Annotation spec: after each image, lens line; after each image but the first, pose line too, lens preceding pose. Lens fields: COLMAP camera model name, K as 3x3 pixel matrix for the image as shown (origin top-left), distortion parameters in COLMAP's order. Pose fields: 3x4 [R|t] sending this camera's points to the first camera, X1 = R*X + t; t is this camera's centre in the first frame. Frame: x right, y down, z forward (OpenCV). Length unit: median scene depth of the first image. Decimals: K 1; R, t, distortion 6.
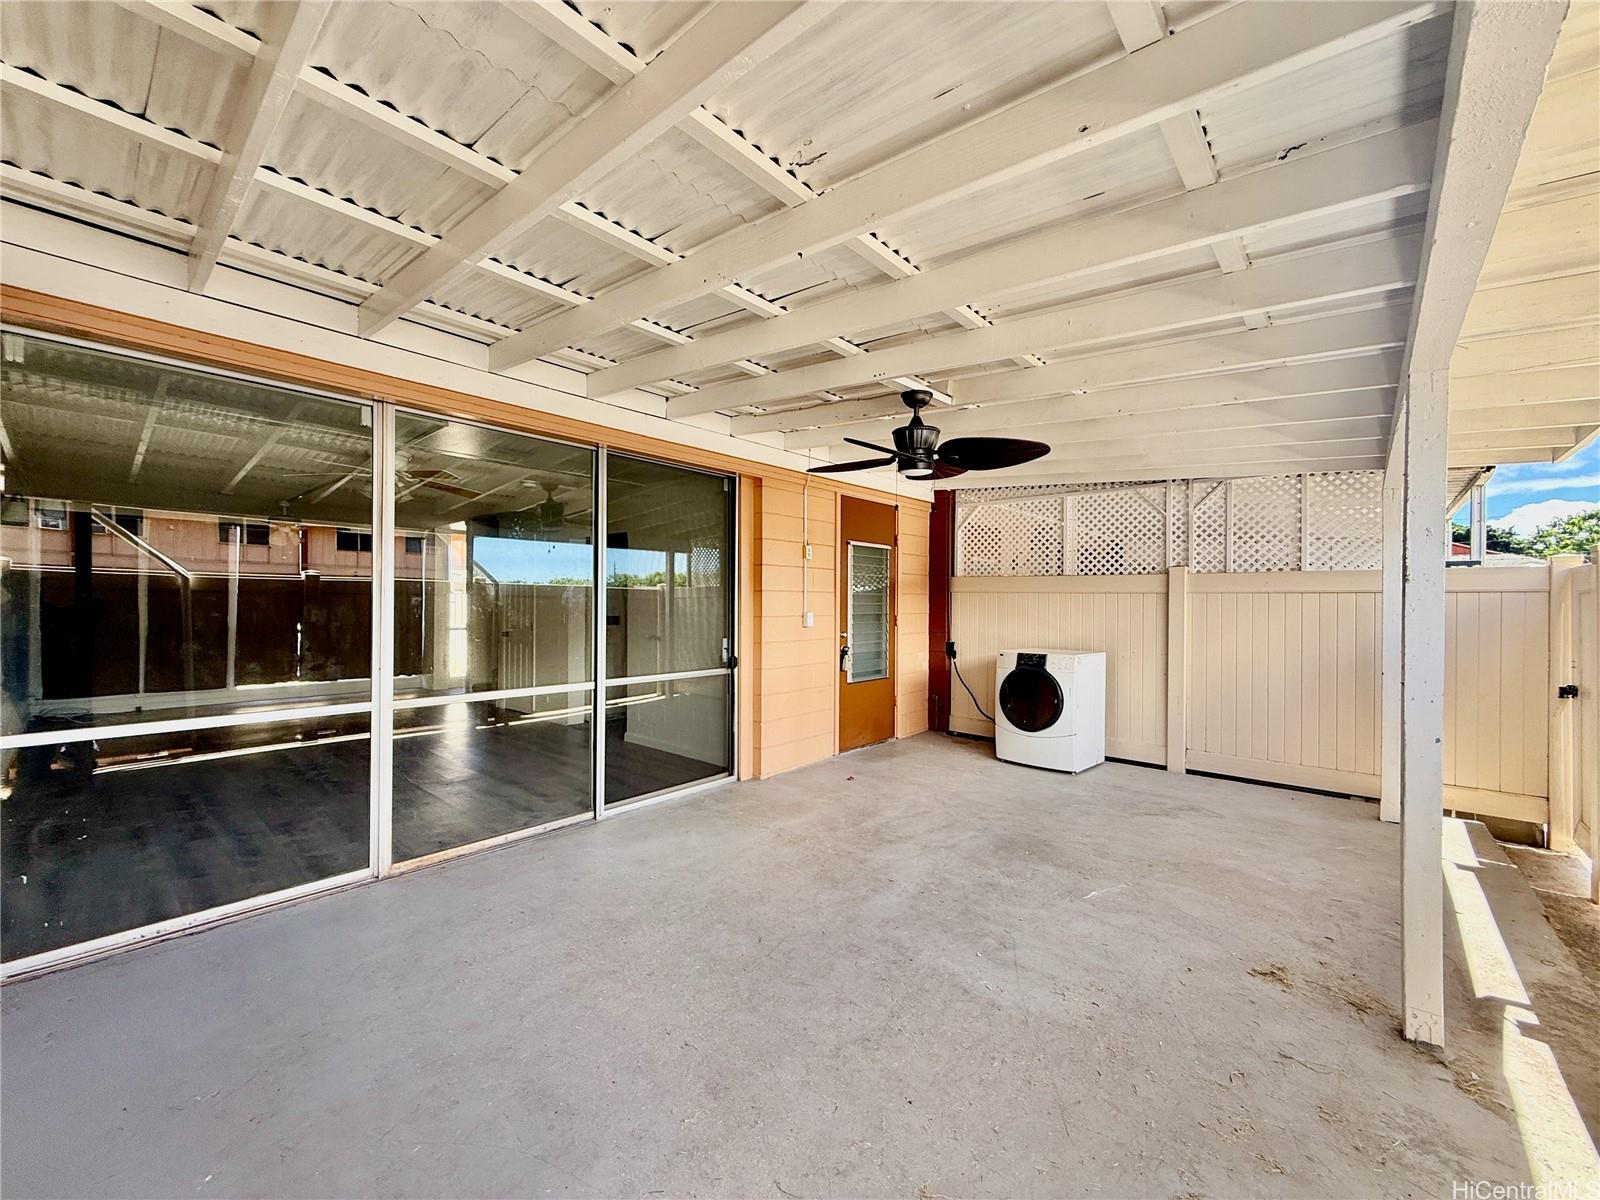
lens RADIAL K [[648.0, 0, 795.4], [0, 648.0, 606.0], [0, 0, 1]] dist [0.000229, -0.000448]
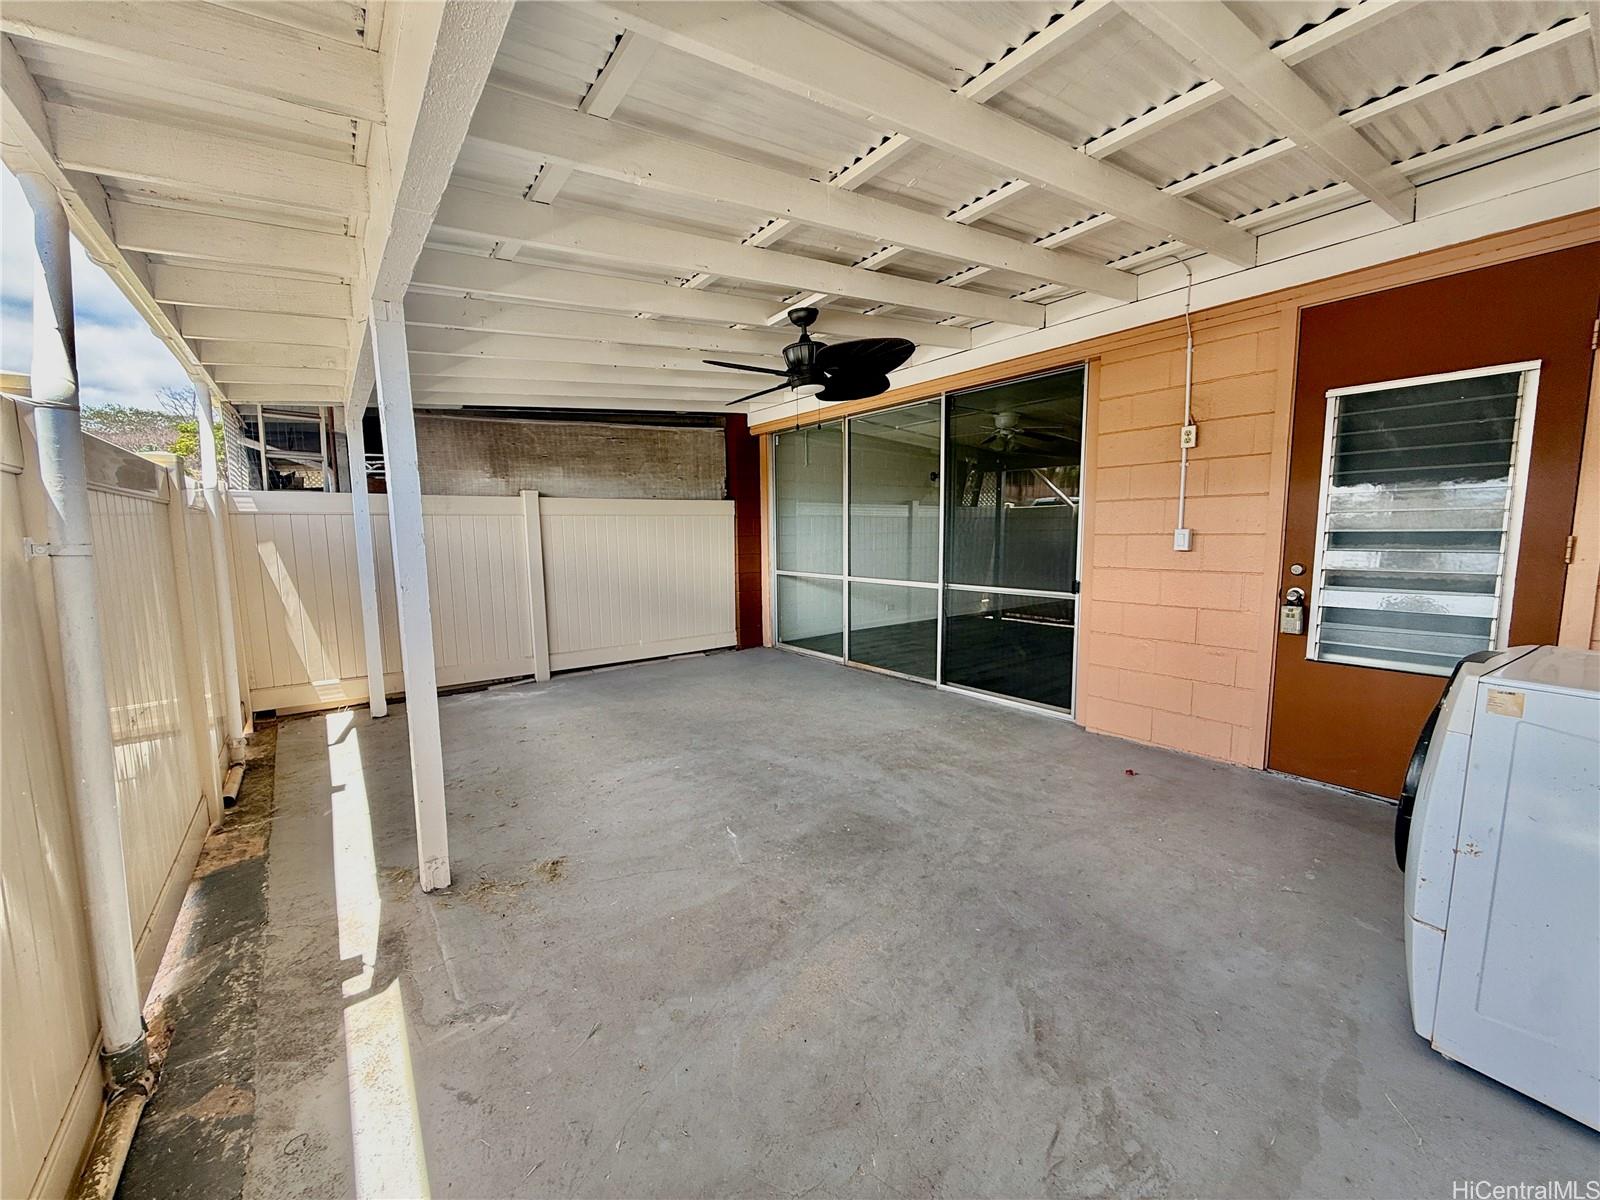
lens RADIAL K [[648.0, 0, 795.4], [0, 648.0, 606.0], [0, 0, 1]] dist [0.000229, -0.000448]
pose [[-0.217561, 0.113025, -0.969480, 1.108503], [0.007406, 0.993435, 0.114156, 0.012491], [0.976019, 0.017656, -0.216970, 1.093725]]
